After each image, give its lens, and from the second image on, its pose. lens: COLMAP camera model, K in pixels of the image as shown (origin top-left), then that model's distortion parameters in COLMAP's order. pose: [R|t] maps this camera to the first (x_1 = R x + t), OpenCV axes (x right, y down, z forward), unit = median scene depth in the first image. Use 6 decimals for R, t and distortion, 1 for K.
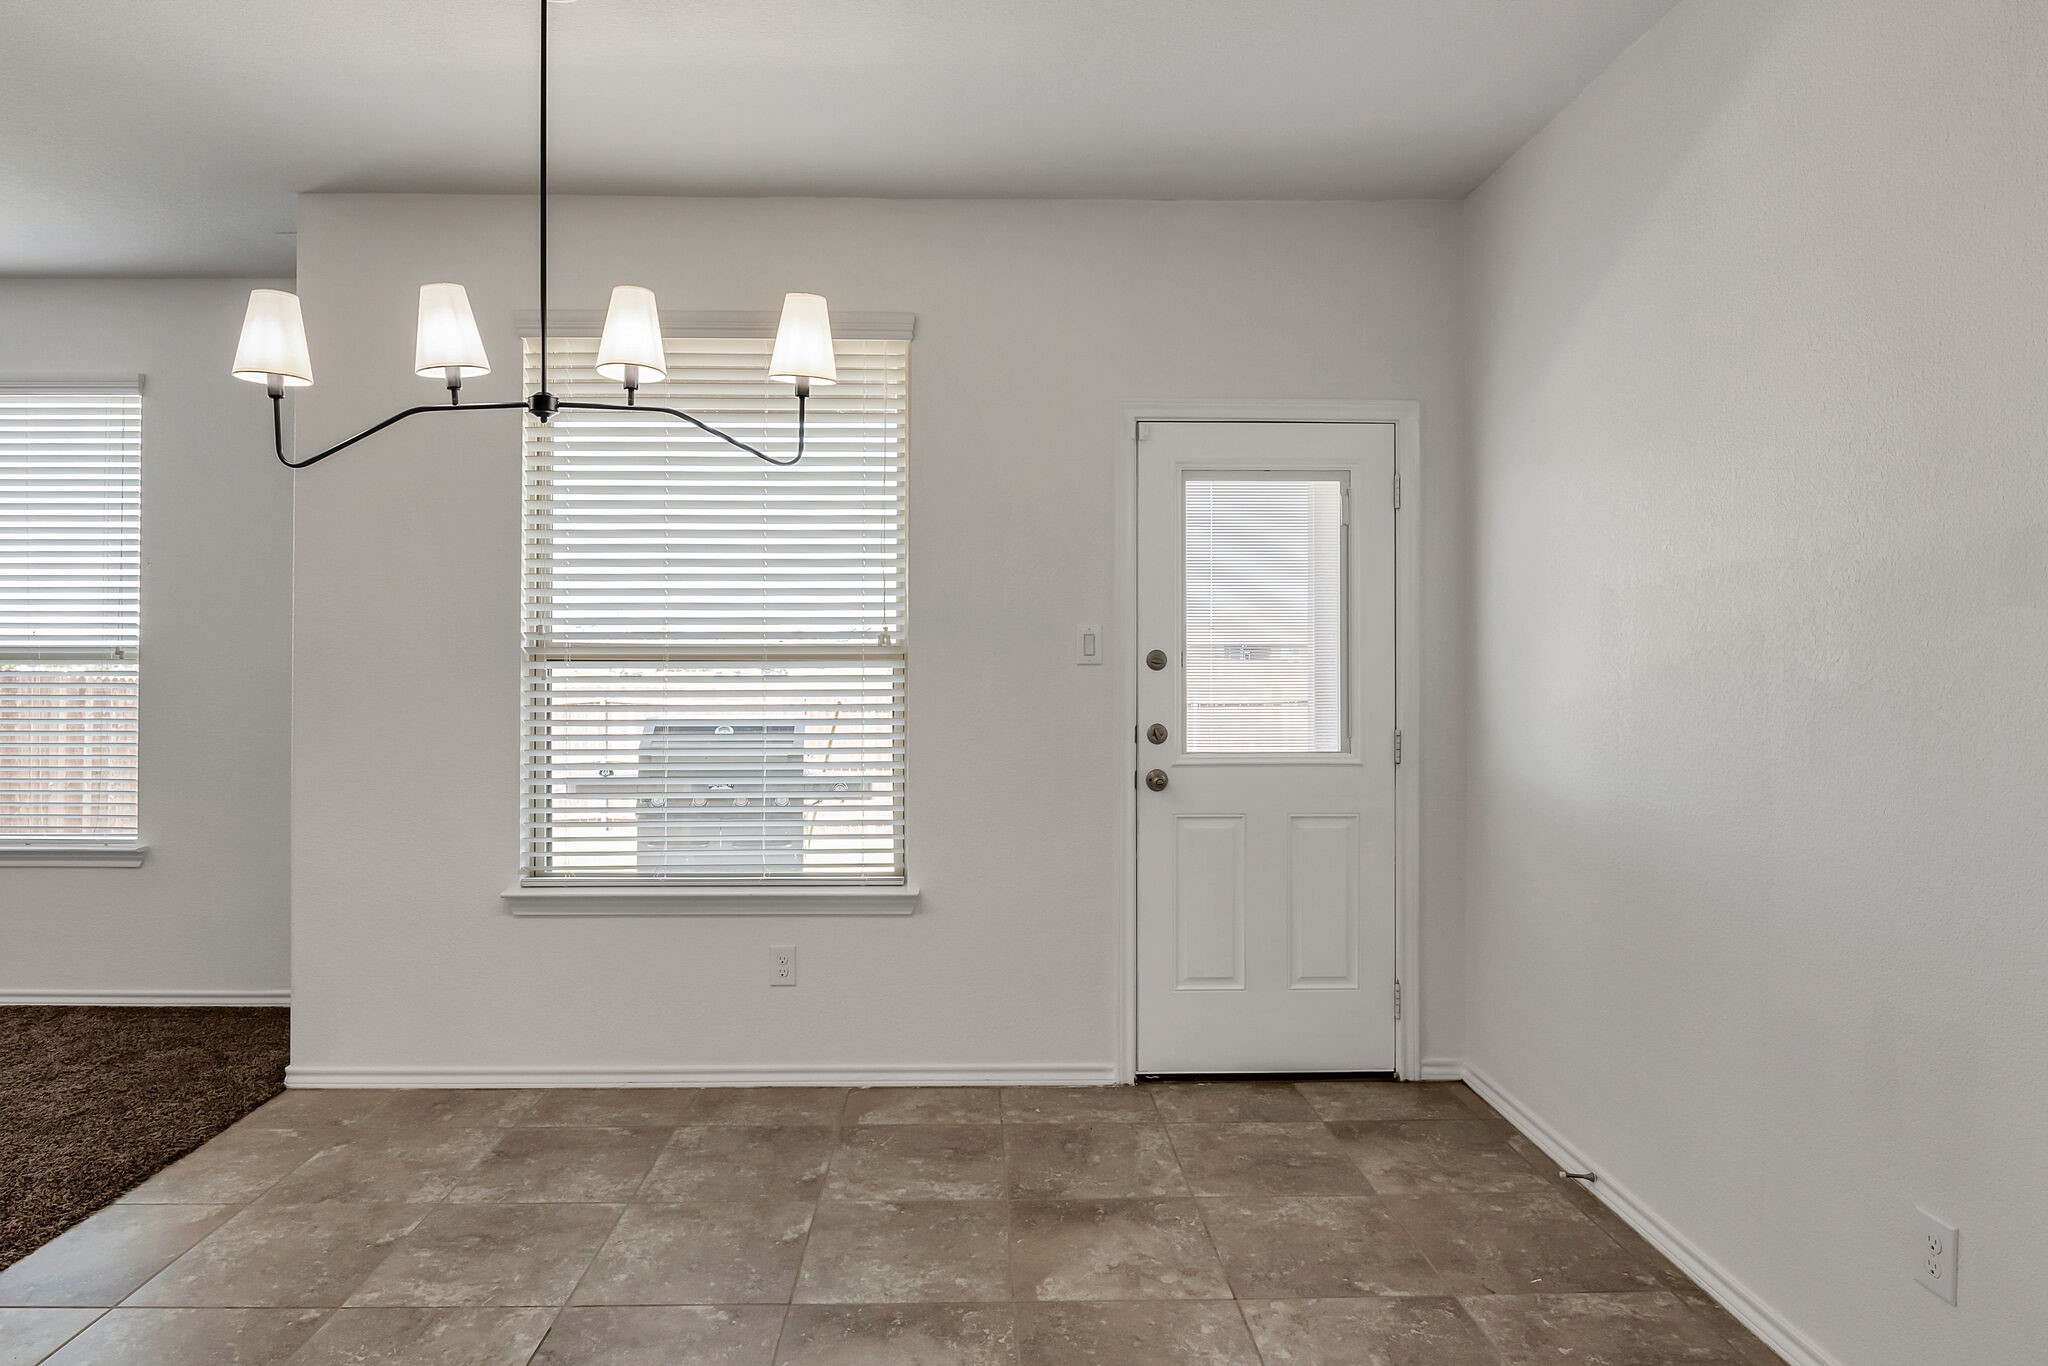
lens RADIAL K [[1163.9, 0, 970.5], [0, 1163.9, 652.4], [0, 0, 1]] dist [-0.008236, -0.003438]
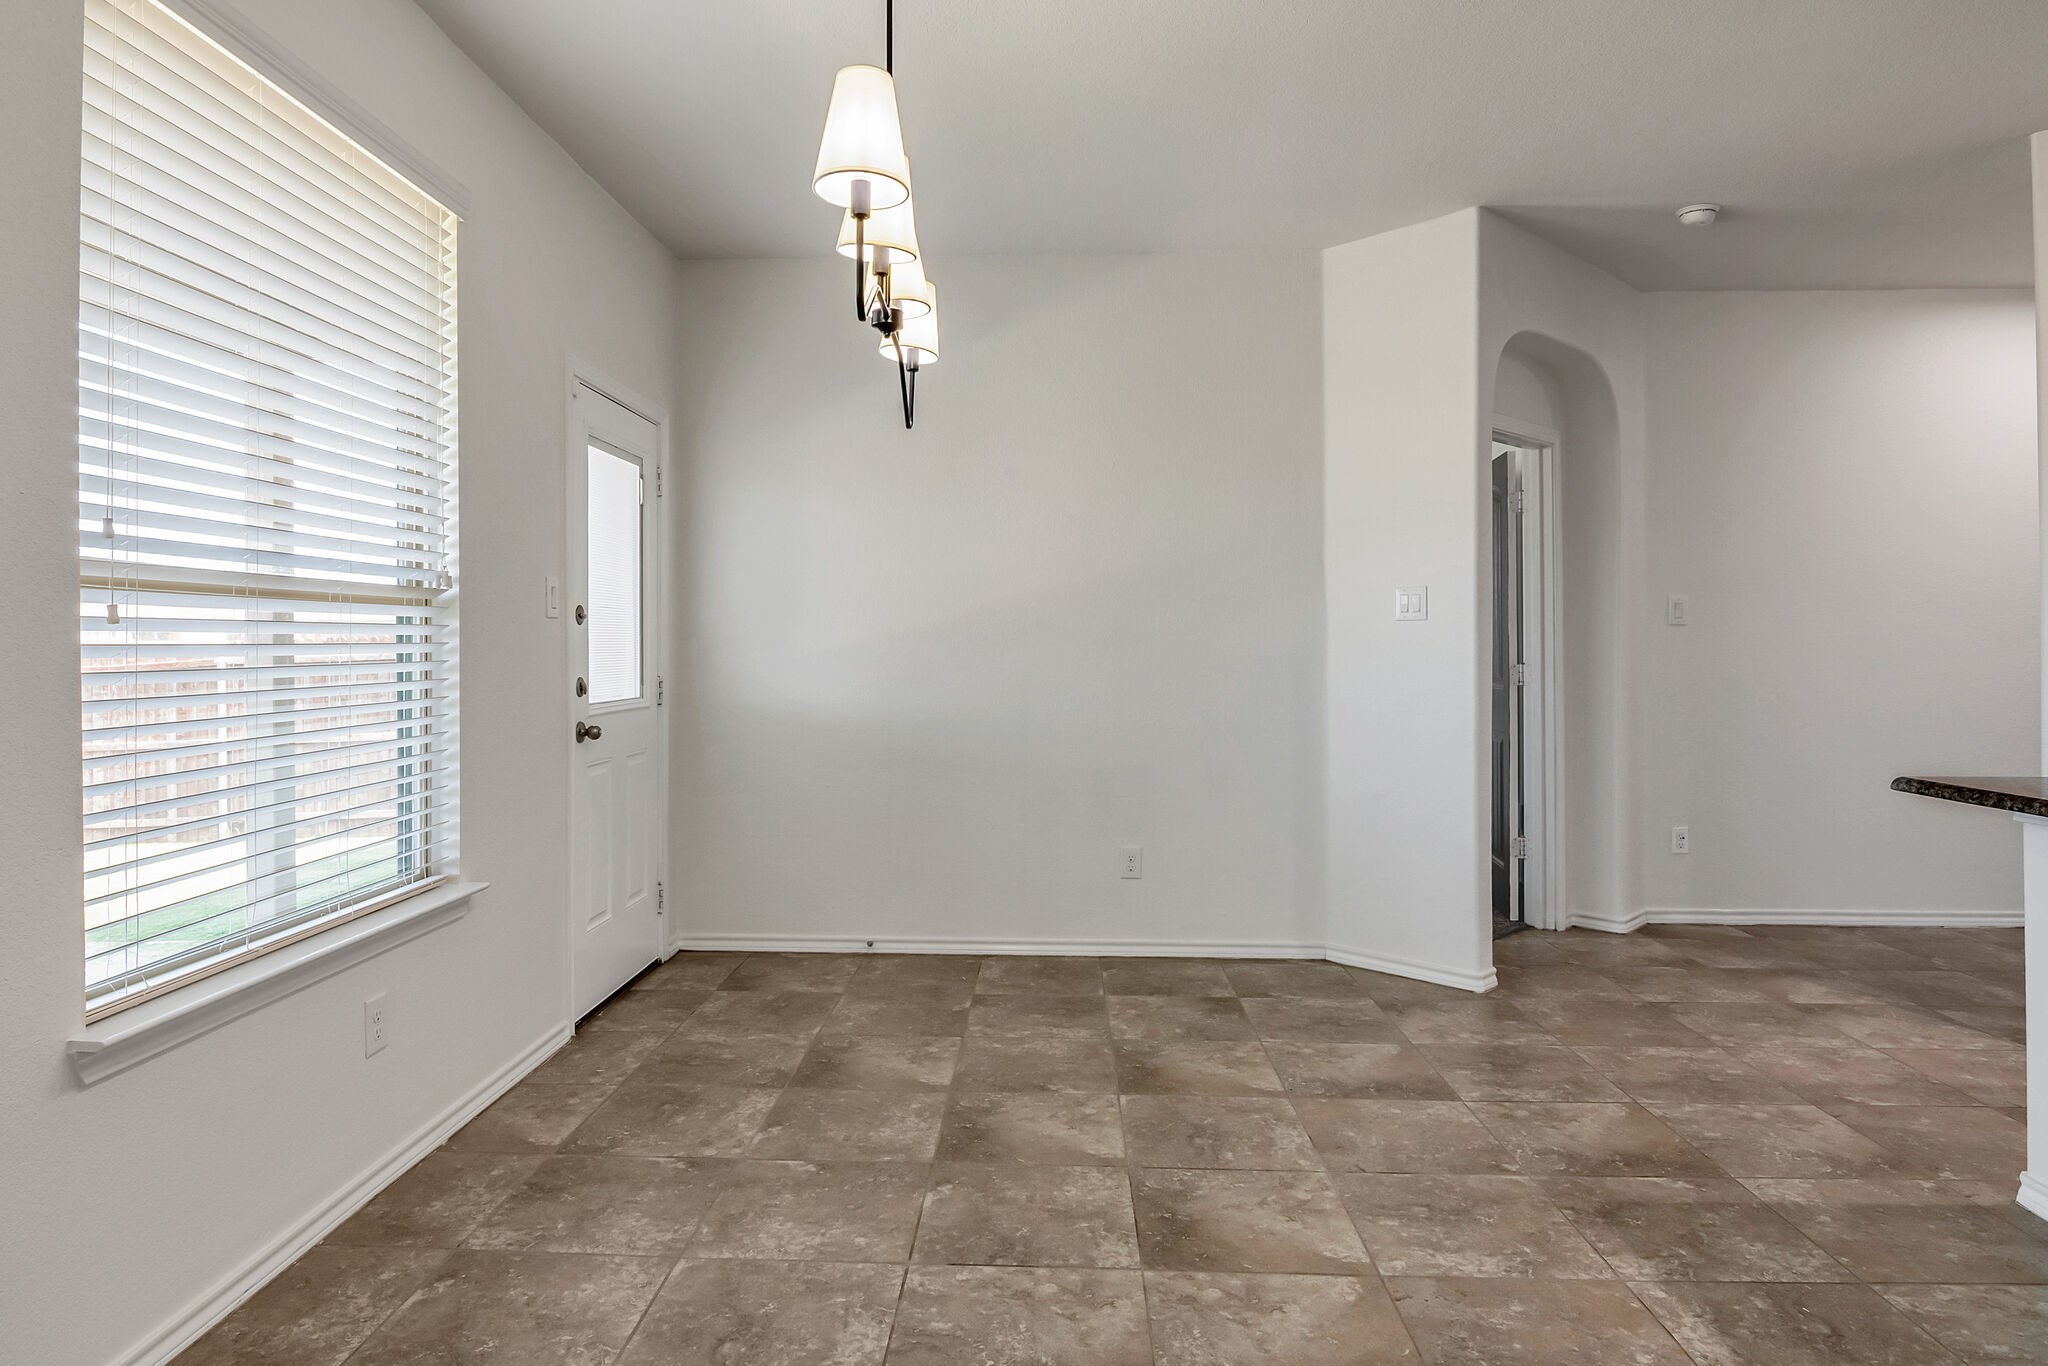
lens RADIAL K [[1212.8, 0, 989.4], [0, 1212.8, 637.8], [0, 0, 1]] dist [-0.013104, -0.000585]
pose [[0.068314, 0.006442, 0.997643, -0.885337], [-0.002570, 0.999977, -0.006281, 0.030975], [-0.997661, -0.002135, 0.068329, 0.564140]]
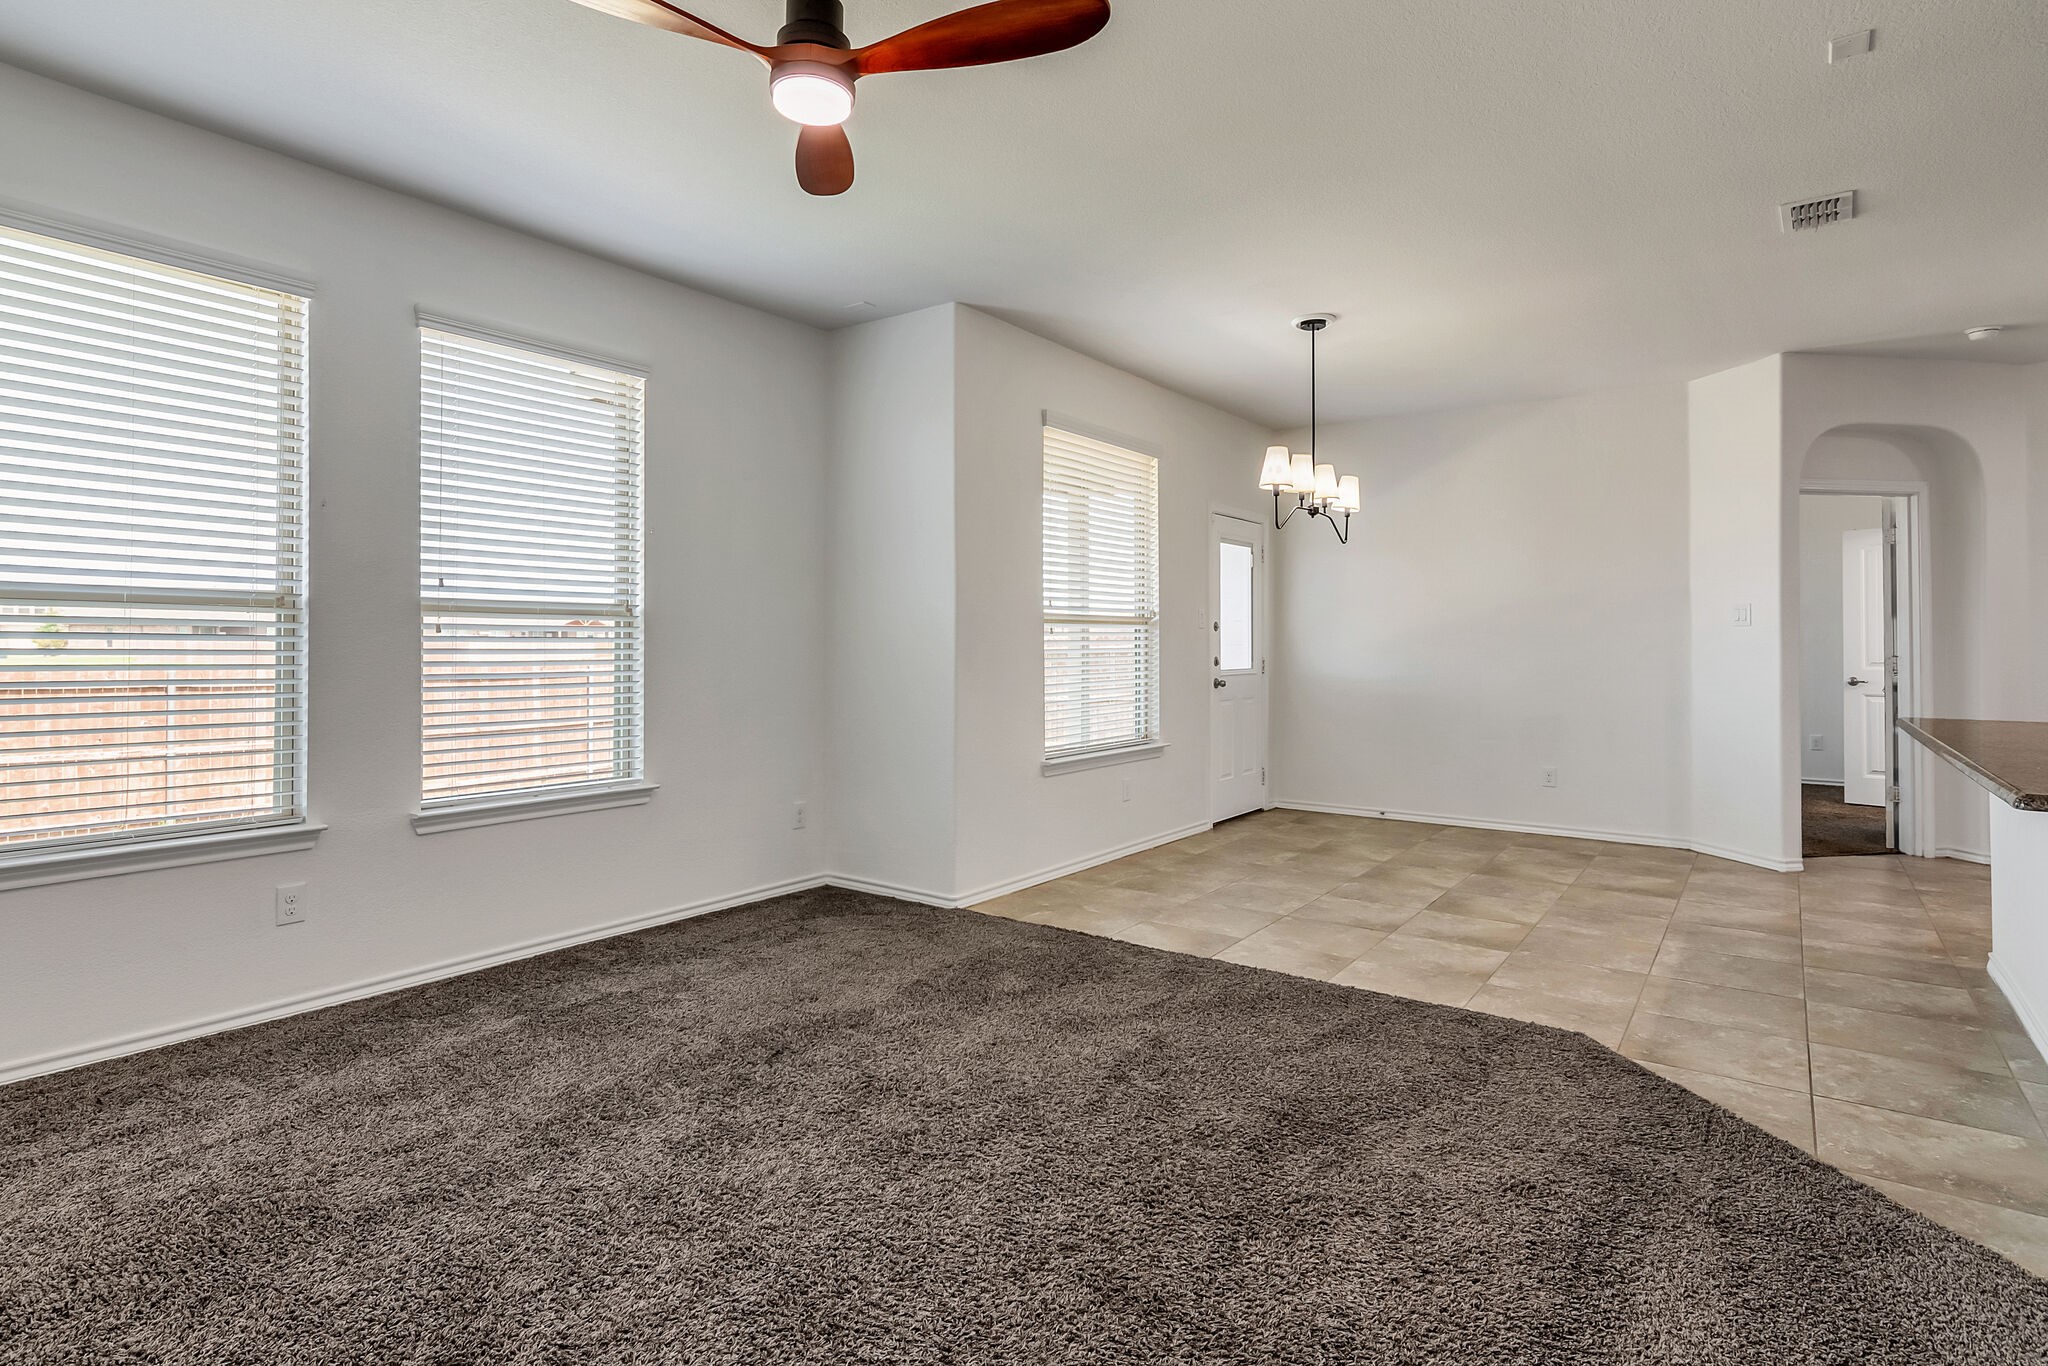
lens RADIAL K [[1028.7, 0, 993.8], [0, 1028.7, 631.9], [0, 0, 1]] dist [-0.003651, -0.000068]
pose [[0.618724, 0.010678, 0.785536, -1.573421], [-0.004979, 0.999941, -0.009670, 0.034705], [-0.785593, 0.002072, 0.618741, 0.152828]]
